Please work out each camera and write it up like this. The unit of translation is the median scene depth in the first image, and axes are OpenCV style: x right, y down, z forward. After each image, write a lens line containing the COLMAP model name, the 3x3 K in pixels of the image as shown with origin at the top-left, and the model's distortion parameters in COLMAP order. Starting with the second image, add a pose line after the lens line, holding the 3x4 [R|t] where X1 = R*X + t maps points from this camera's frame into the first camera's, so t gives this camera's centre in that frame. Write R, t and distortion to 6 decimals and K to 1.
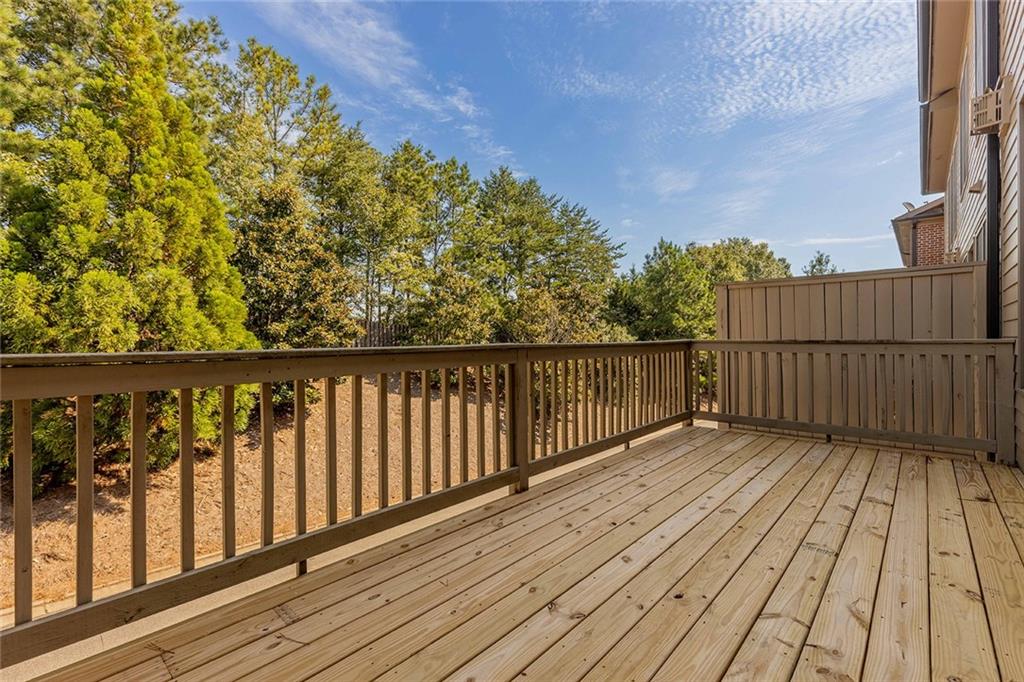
lens RADIAL K [[459.9, 0, 516.8], [0, 459.9, 340.4], [0, 0, 1]] dist [0.006135, -0.000065]
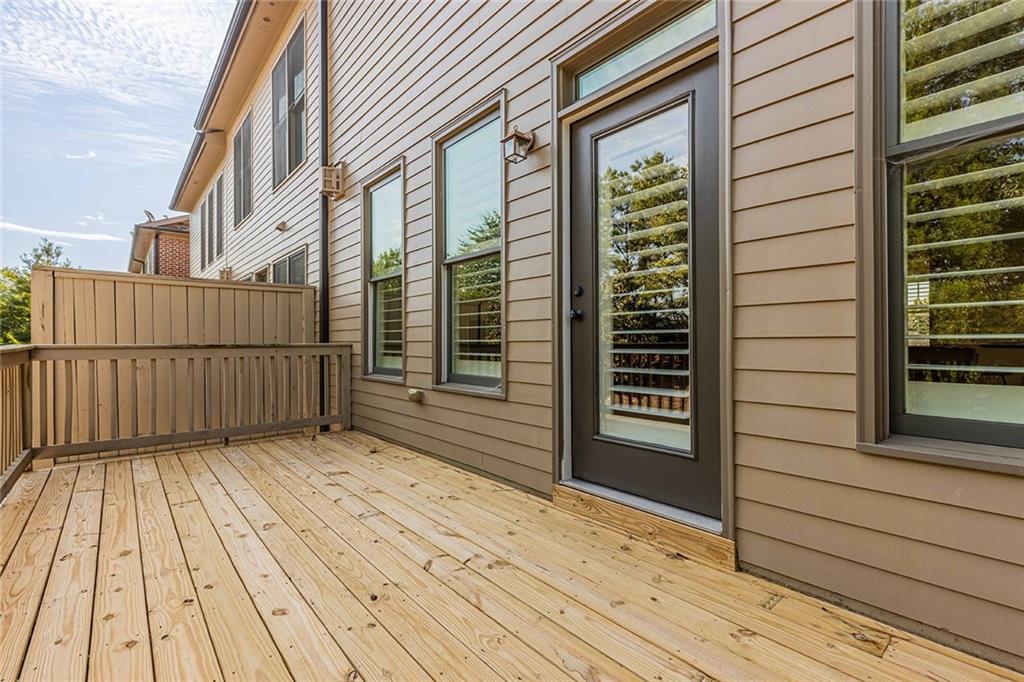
lens RADIAL K [[459.9, 0, 516.8], [0, 459.9, 340.4], [0, 0, 1]] dist [0.006135, -0.000065]
pose [[0.130757, 0.005079, 0.991401, -0.359660], [0.007447, 0.999954, -0.006105, 0.002067], [-0.991386, 0.008181, 0.130713, 0.330312]]
